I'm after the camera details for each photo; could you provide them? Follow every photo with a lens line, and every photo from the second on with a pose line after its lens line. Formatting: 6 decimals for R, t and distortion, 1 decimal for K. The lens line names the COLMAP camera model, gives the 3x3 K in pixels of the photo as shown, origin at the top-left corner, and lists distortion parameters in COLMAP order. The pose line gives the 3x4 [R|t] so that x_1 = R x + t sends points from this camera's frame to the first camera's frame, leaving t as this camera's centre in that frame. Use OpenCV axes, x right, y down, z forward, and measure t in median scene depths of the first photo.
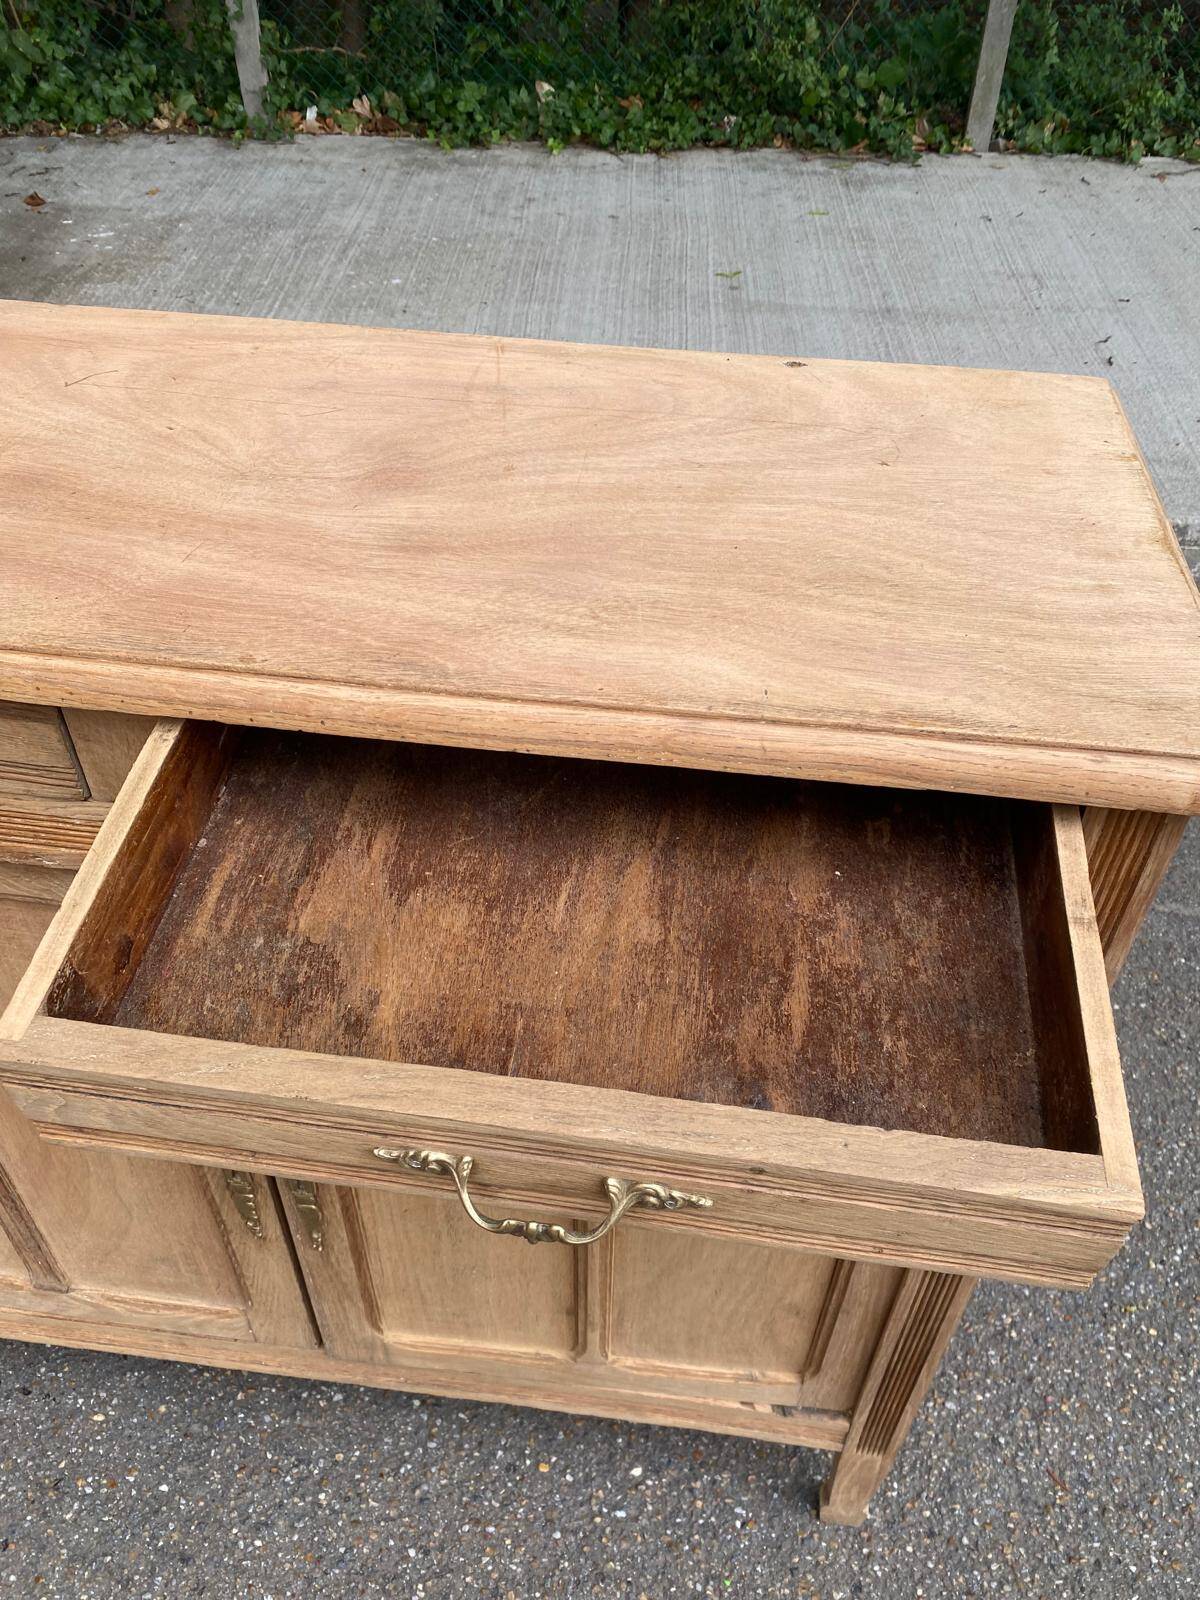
lens RADIAL K [[1231.4, 0, 616.3], [0, 1231.4, 798.0], [0, 0, 1]] dist [0.005061, -0.002194]
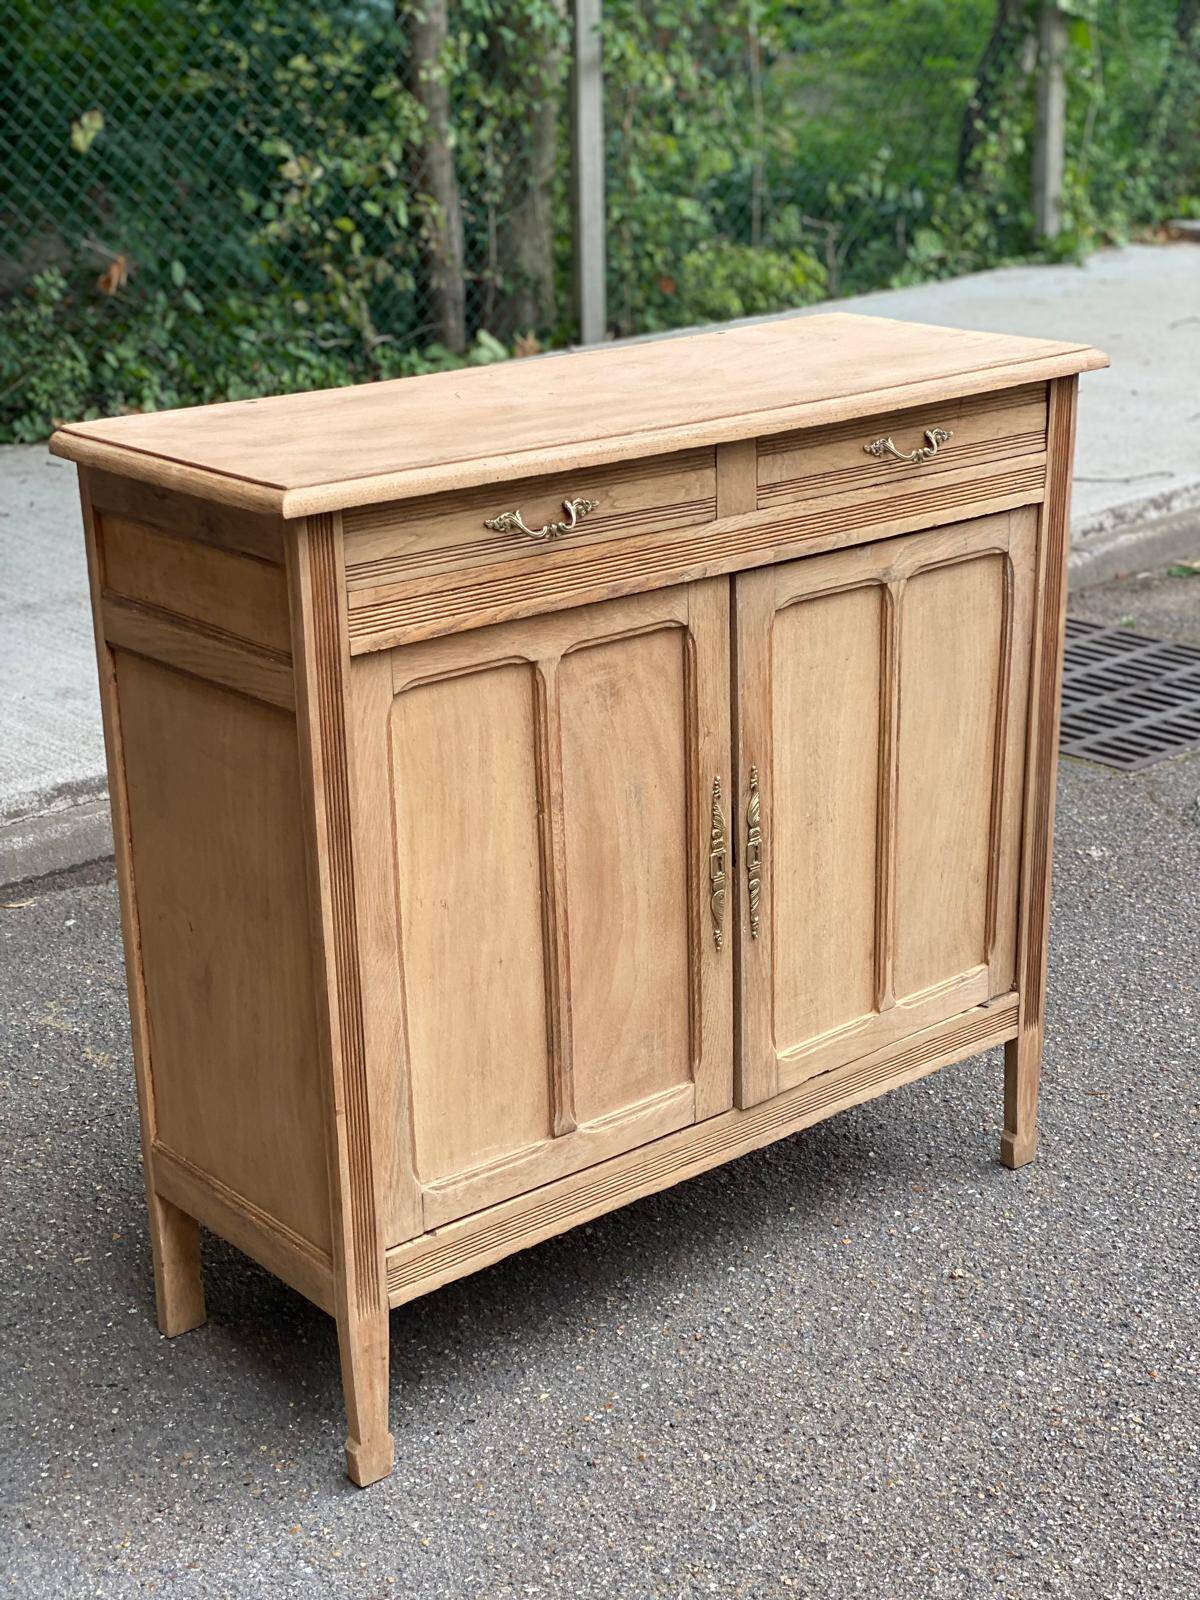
lens RADIAL K [[2431.0, 0, 600.0], [0, 2431.0, 800.0], [0, 0, 1]] dist [0.091291, 0.035416]
pose [[0.679986, -0.274353, 0.679963, -1.498405], [0.515708, 0.838167, -0.177540, 0.436276], [-0.521214, 0.471387, 0.711428, -0.633225]]
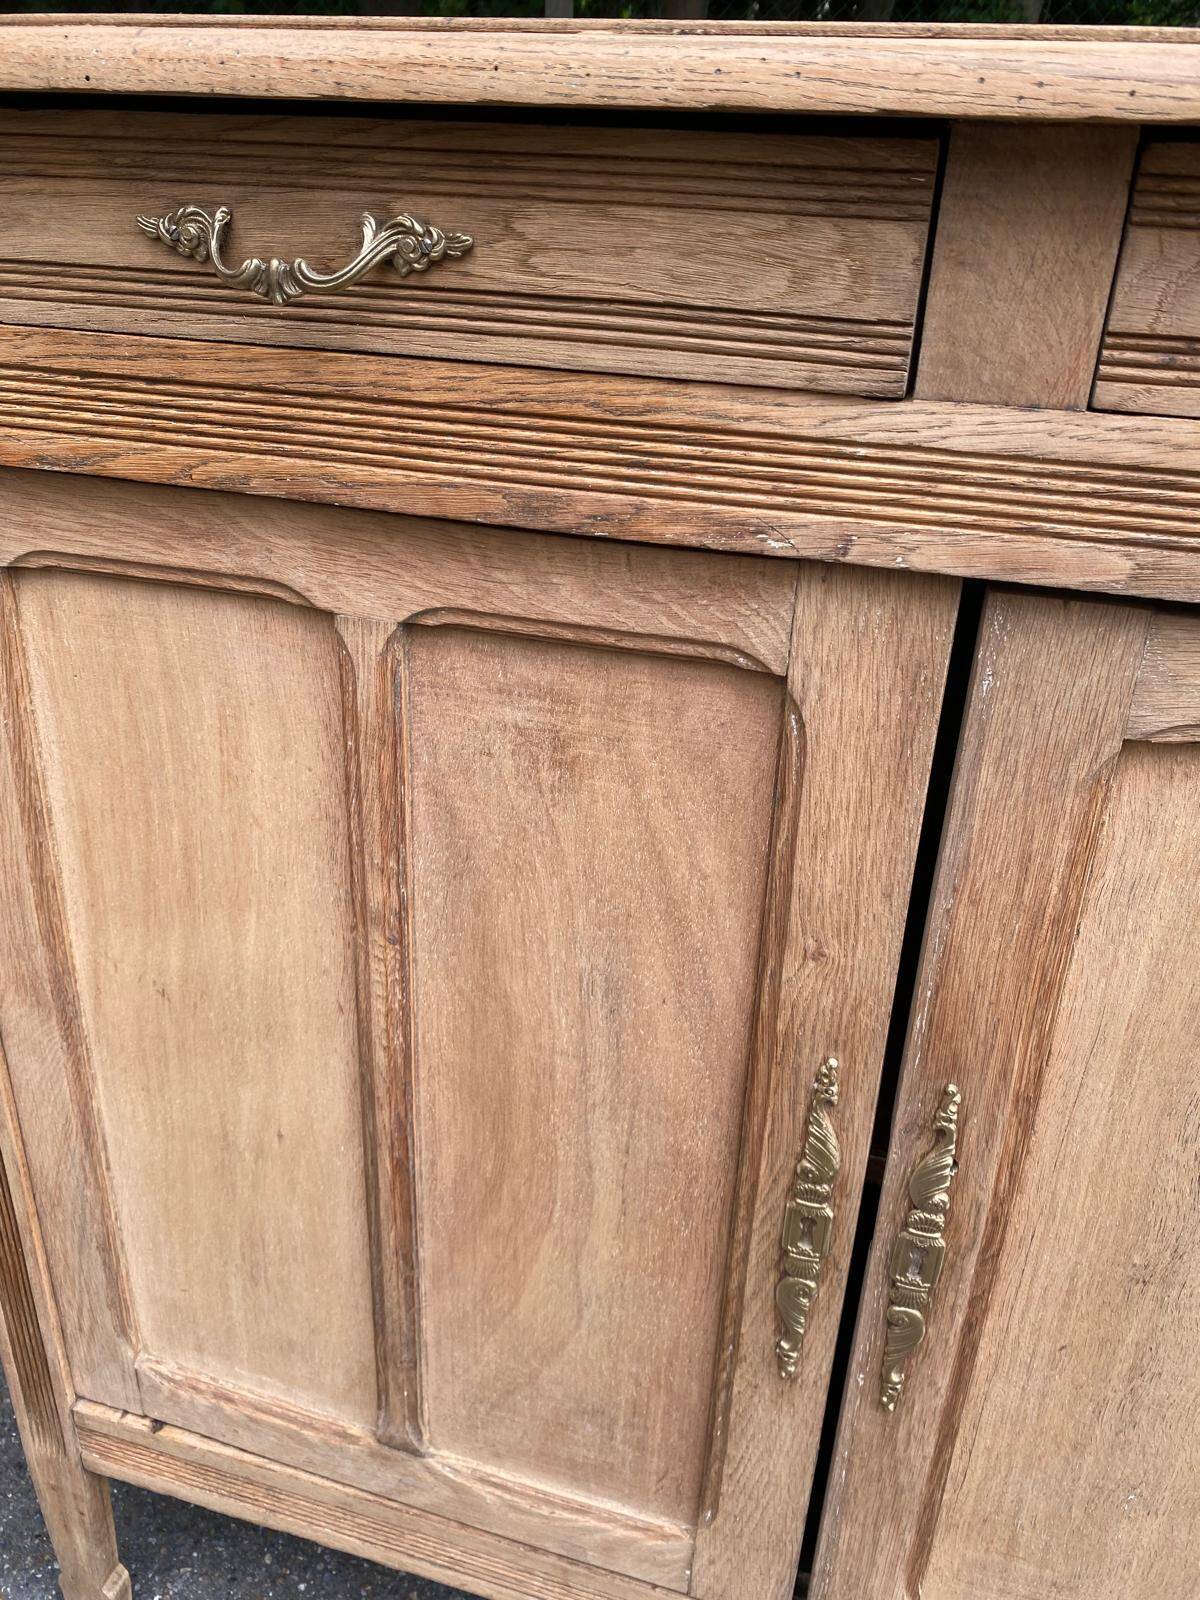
lens RADIAL K [[1233.5, 0, 593.3], [0, 1233.5, 794.0], [0, 0, 1]] dist [0.002442, -0.005829]
pose [[0.986064, 0.083597, -0.143836, -0.224057], [-0.121580, 0.952256, -0.280048, 0.182204], [0.113557, 0.293633, 0.949149, 0.209840]]
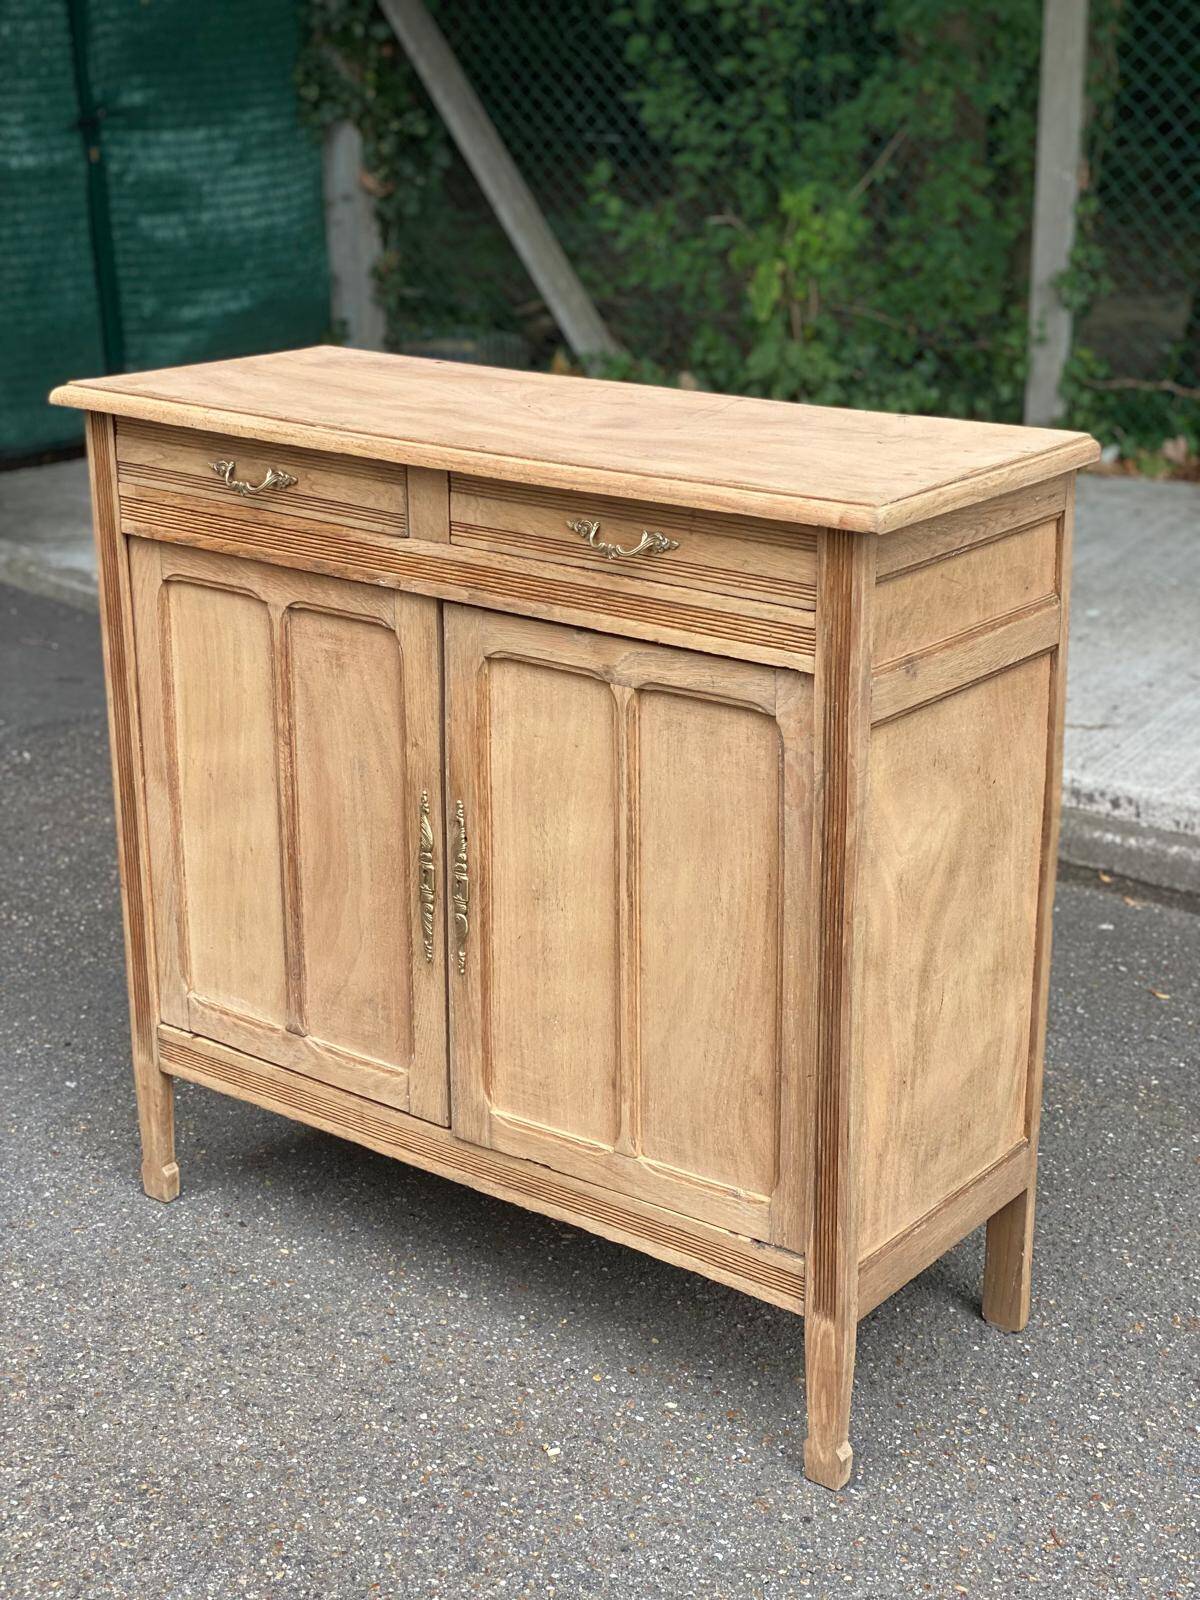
lens RADIAL K [[2394.1, 0, 597.9], [0, 2394.1, 790.7], [0, 0, 1]] dist [0.099964, 0.133613]
pose [[0.855507, 0.138957, -0.498797, 0.823765], [-0.328081, 0.890739, -0.314559, 0.674729], [0.400587, 0.432753, 0.807623, -0.816014]]
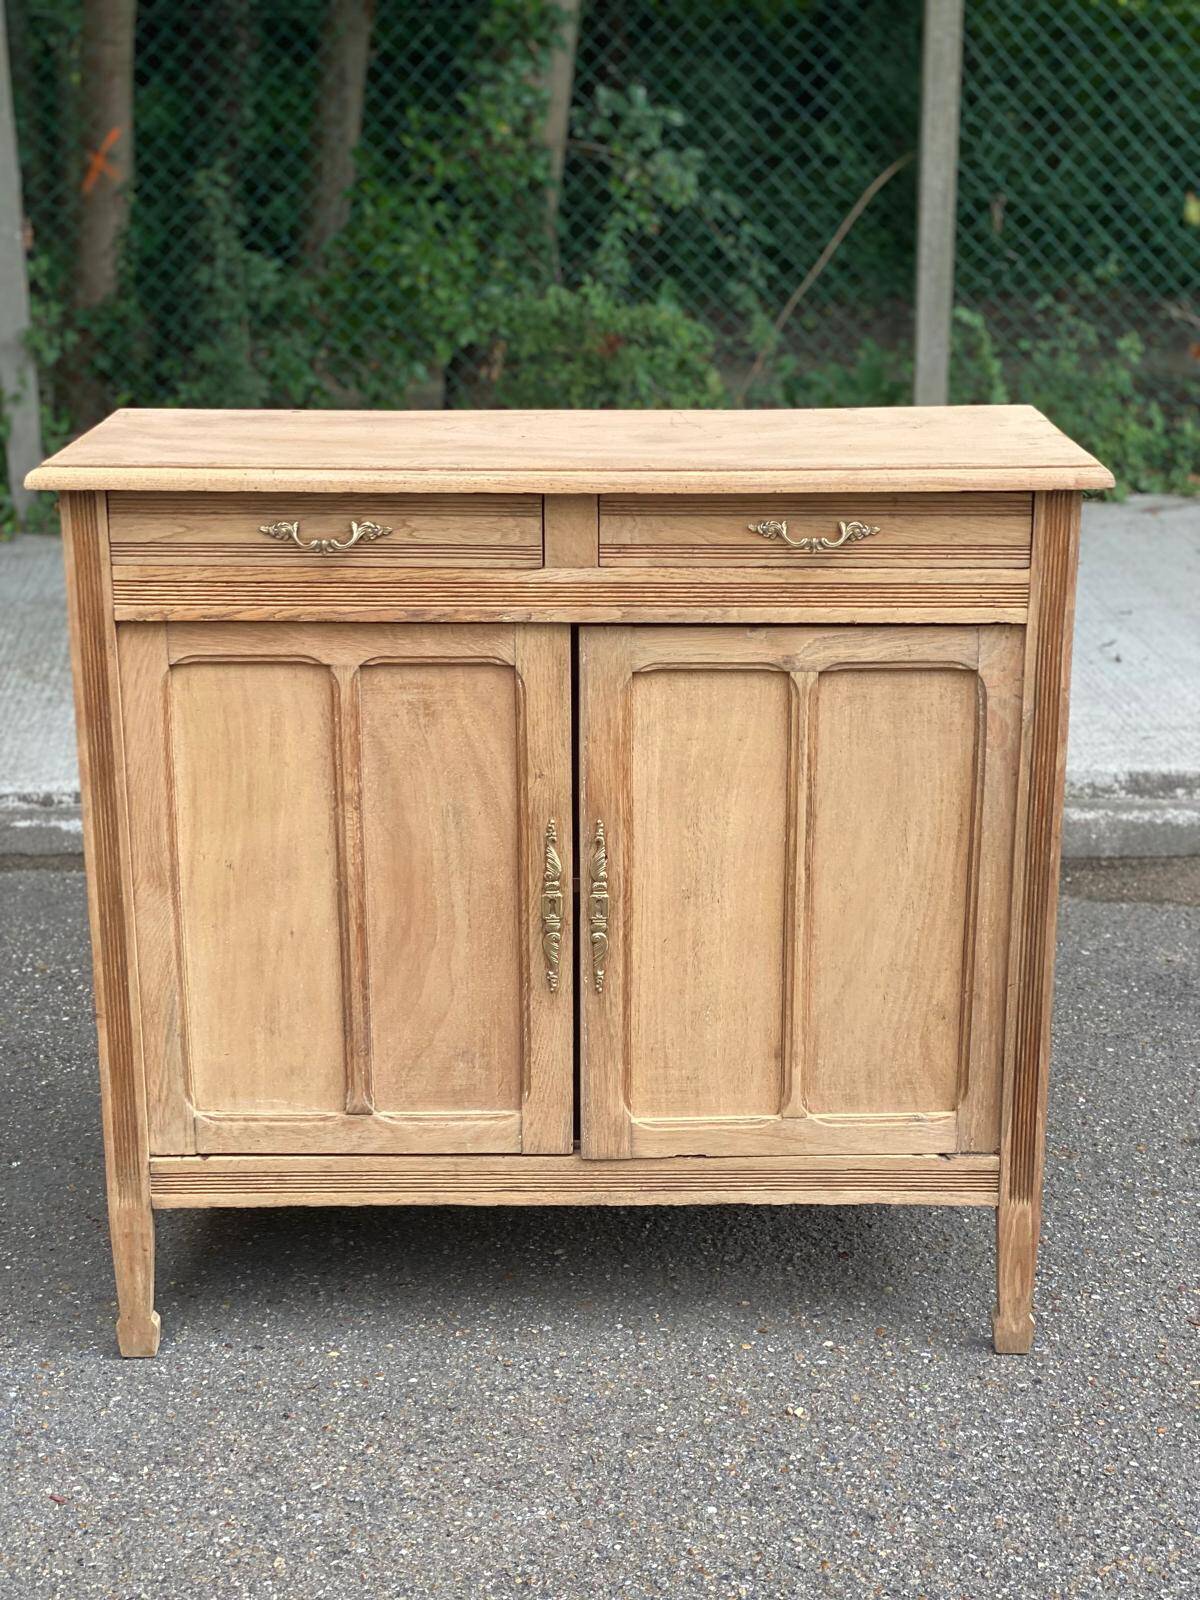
lens RADIAL K [[2437.3, 0, 580.2], [0, 2437.3, 774.7], [0, 0, 1]] dist [0.012636, 0.632860]
pose [[0.992242, -0.059163, 0.109342, -0.378909], [0.100276, 0.900755, -0.422594, 0.901047], [-0.073489, 0.430280, 0.899699, -1.084762]]
